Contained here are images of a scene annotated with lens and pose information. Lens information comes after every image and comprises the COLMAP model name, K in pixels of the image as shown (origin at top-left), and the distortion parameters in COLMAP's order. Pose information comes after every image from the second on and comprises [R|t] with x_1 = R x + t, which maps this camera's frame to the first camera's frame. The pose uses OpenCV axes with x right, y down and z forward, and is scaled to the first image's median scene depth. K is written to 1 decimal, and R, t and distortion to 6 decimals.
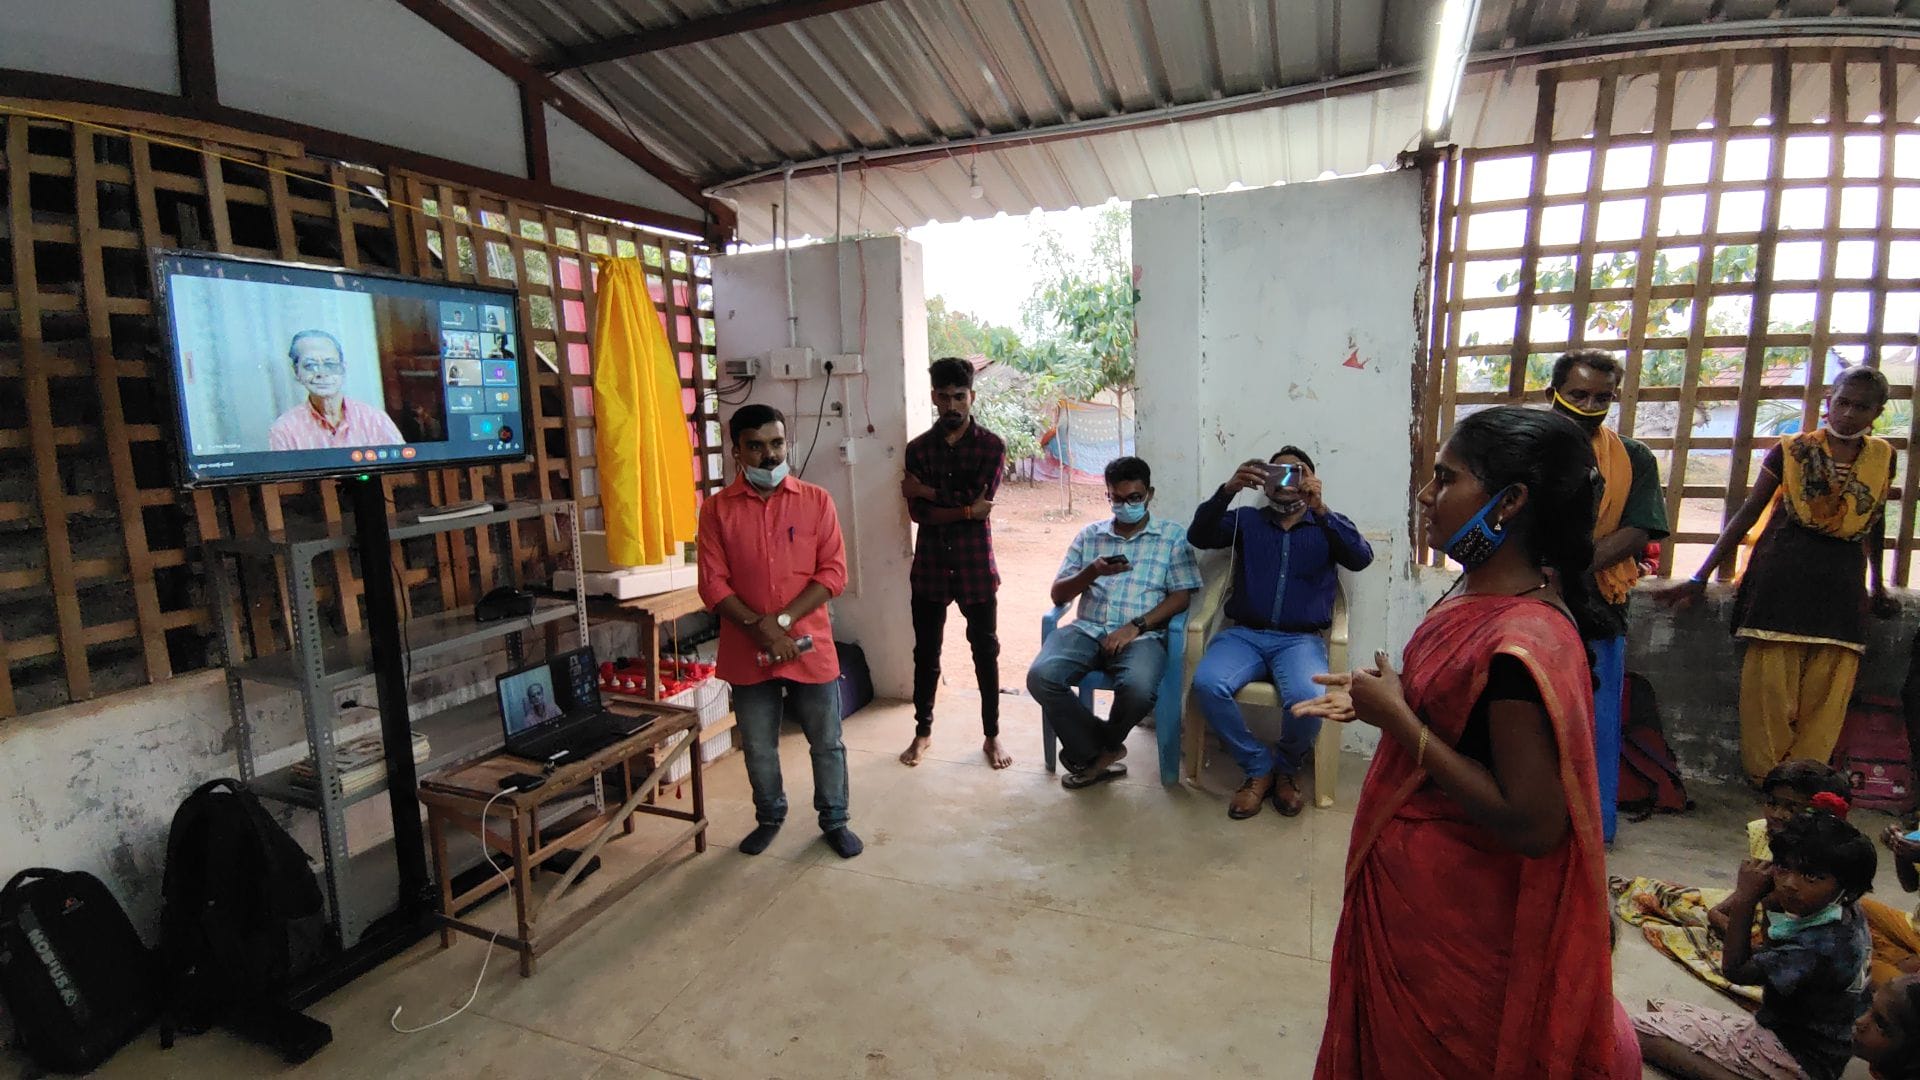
lens RADIAL K [[893.8, 0, 960.0], [0, 893.8, 540.0], [0, 0, 1]] dist [0.024074, -0.020850]
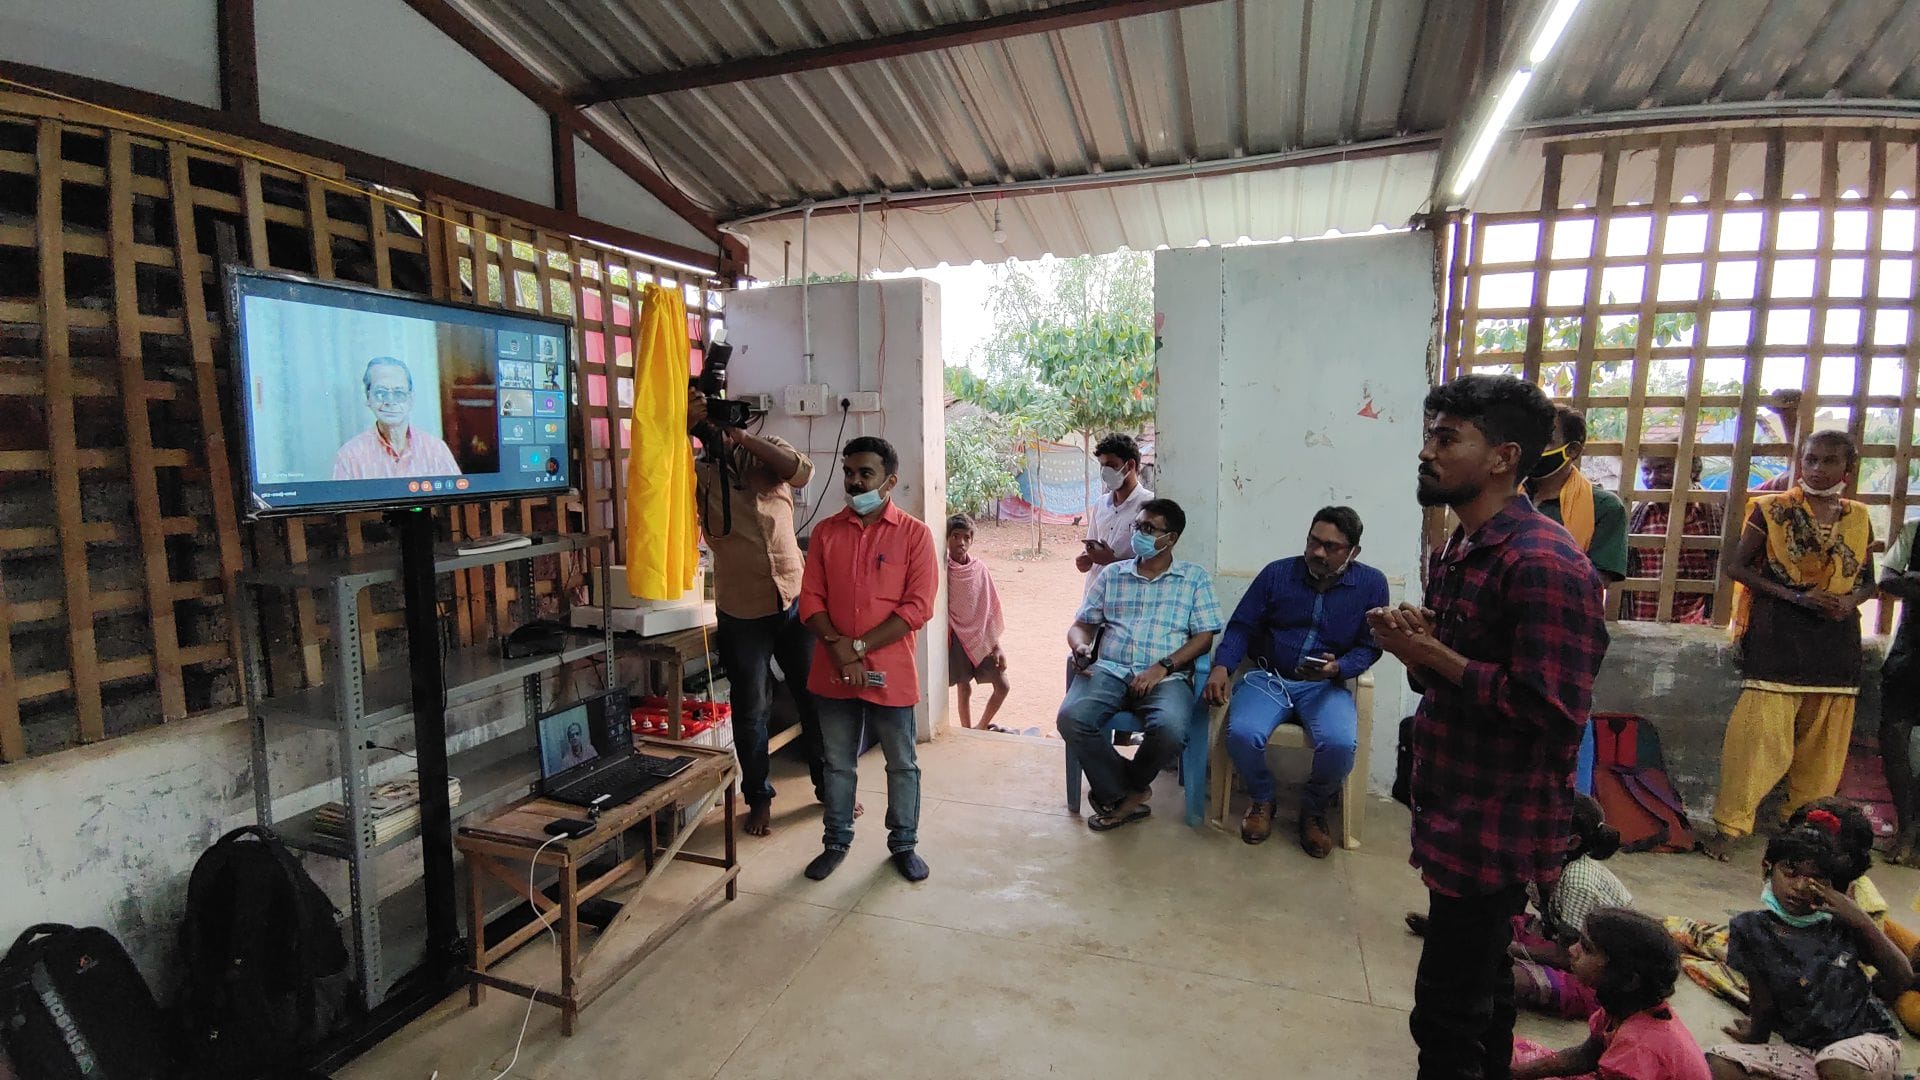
lens RADIAL K [[895.3, 0, 957.8], [0, 895.3, 541.4], [0, 0, 1]] dist [0.002206, 0.000841]
pose [[0.998146, 0.014174, 0.059194, -0.104028], [-0.011773, 0.999101, -0.040716, -0.001674], [-0.059718, 0.039944, 0.997416, 0.006465]]
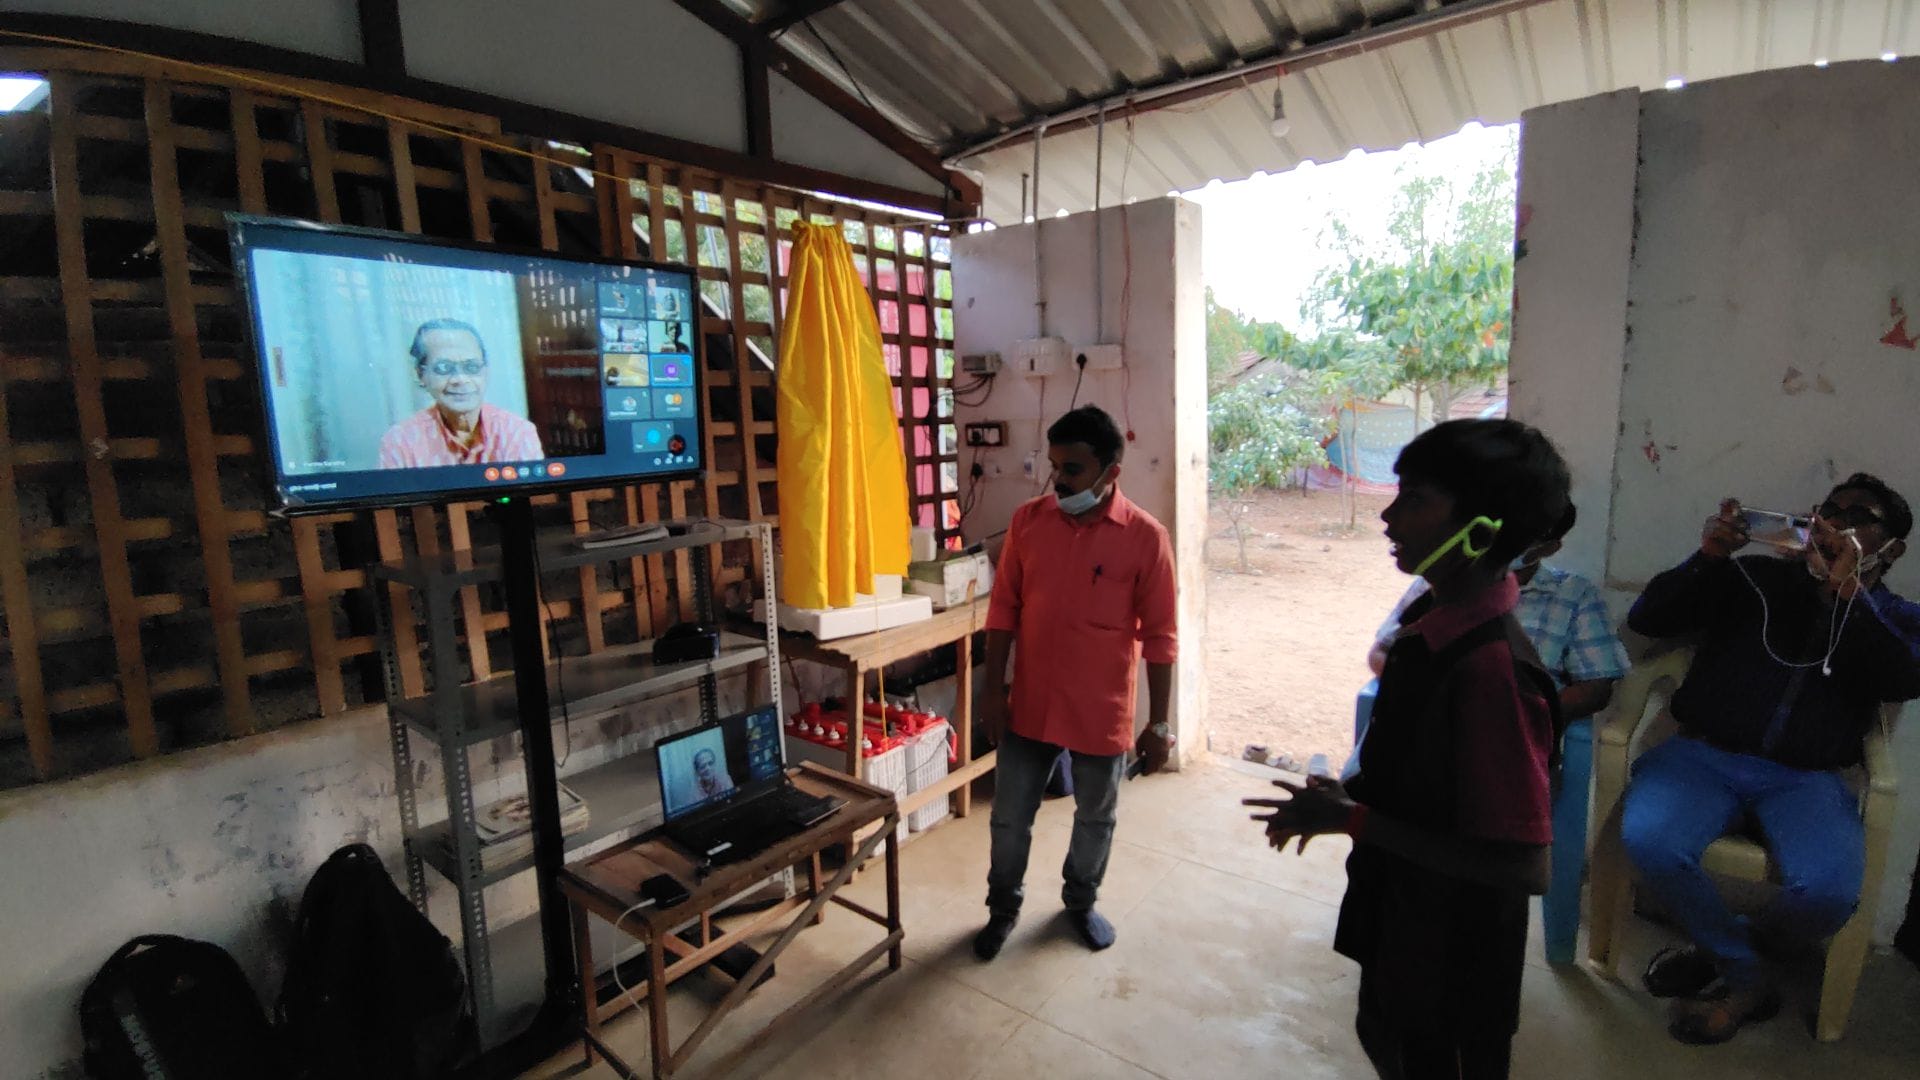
lens RADIAL K [[872.0, 0, 960.0], [0, 872.0, 540.0], [0, 0, 1]] dist [-0.003940, 0.000045]
pose [[0.959778, 0.035928, -0.278453, -0.030673], [-0.035443, 0.999349, 0.006774, -0.039068], [0.278515, 0.003367, 0.960426, 0.263150]]
